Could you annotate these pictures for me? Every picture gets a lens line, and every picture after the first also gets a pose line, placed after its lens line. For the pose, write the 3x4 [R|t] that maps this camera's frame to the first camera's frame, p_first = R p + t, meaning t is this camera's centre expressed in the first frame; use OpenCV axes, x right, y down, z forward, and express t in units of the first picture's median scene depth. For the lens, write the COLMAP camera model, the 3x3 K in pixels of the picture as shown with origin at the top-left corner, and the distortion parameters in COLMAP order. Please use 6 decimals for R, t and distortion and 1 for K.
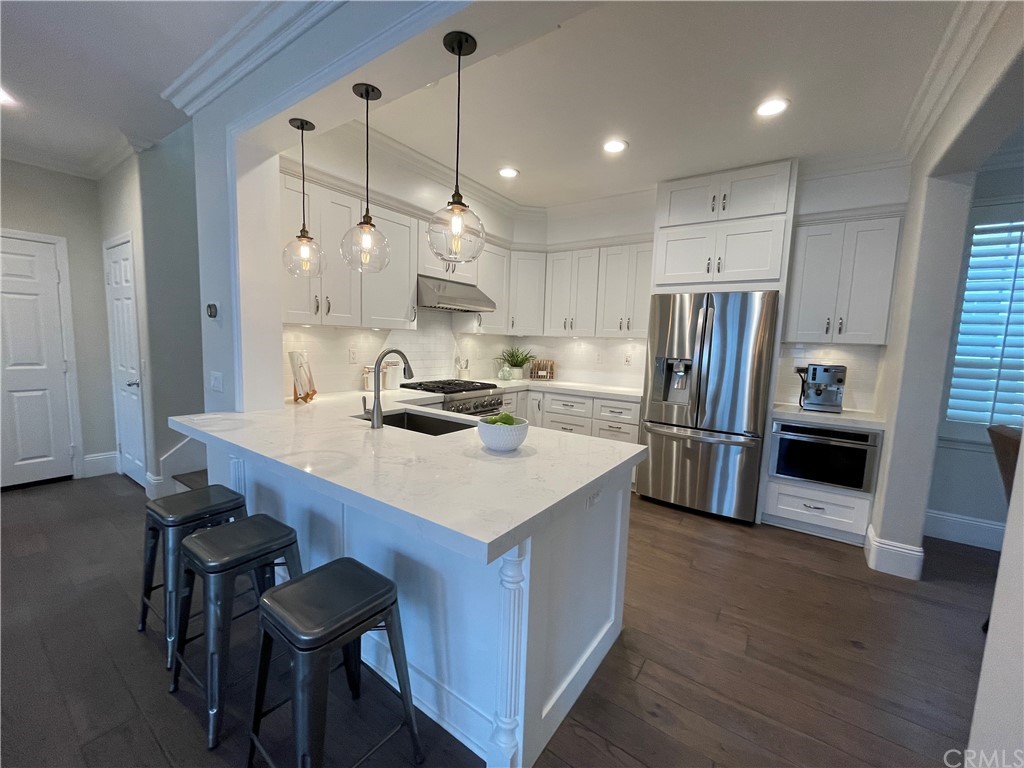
lens RADIAL K [[414.2, 0, 510.1], [0, 414.2, 382.4], [0, 0, 1]] dist [-0.009606, -0.000889]
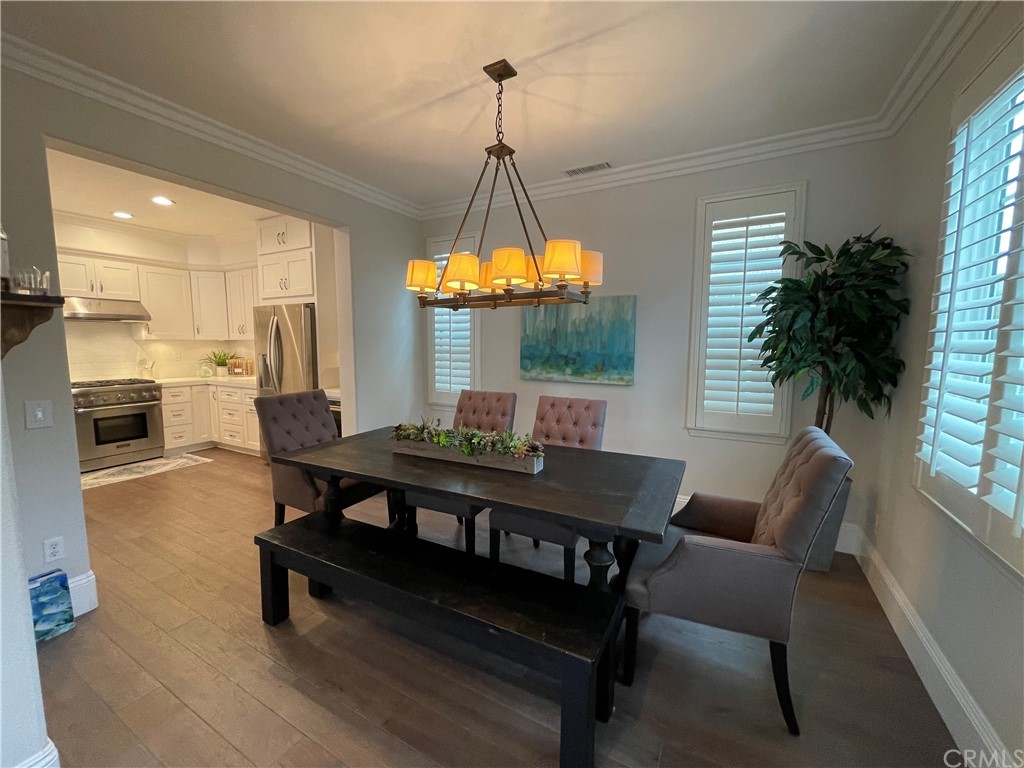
lens RADIAL K [[414.2, 0, 511.7], [0, 414.2, 381.3], [0, 0, 1]] dist [-0.009606, -0.000889]
pose [[0.992077, -0.044925, 0.117324, 0.974676], [0.044665, 0.998990, 0.004847, 0.052865], [-0.117424, 0.000432, 0.993082, -0.385171]]
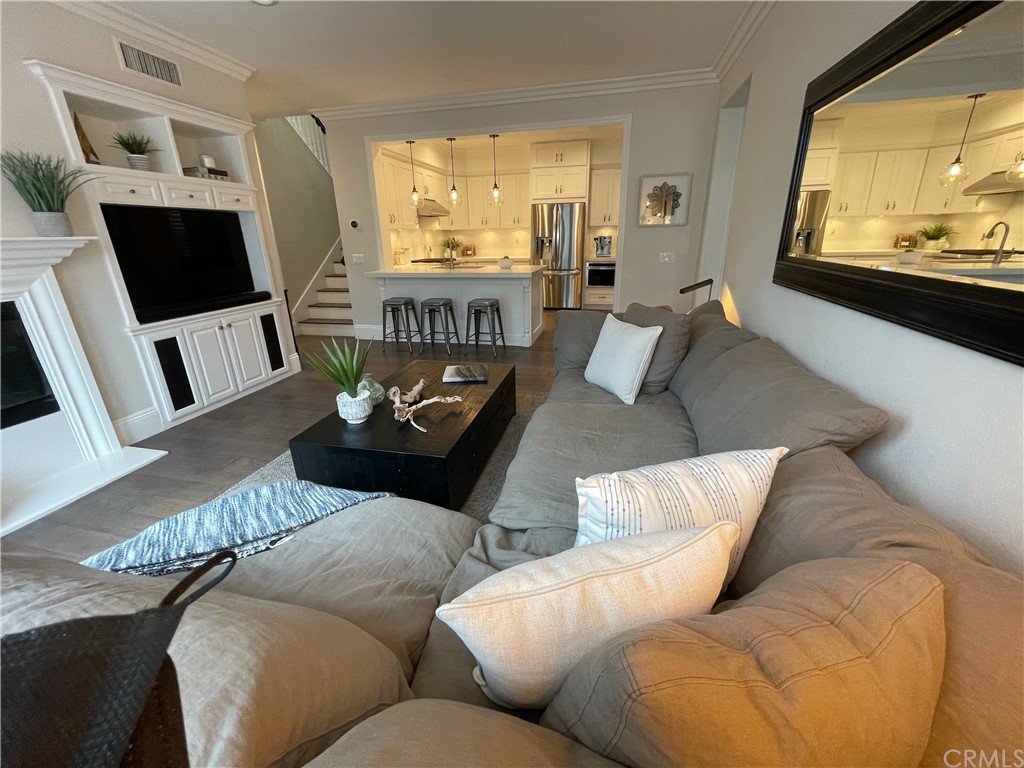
lens RADIAL K [[414.2, 0, 510.9], [0, 414.2, 381.5], [0, 0, 1]] dist [-0.009606, -0.000889]
pose [[0.924569, -0.177445, 0.337173, -0.579107], [0.091253, 0.962305, 0.256208, 0.091745], [-0.369926, -0.206114, 0.905909, -0.962687]]
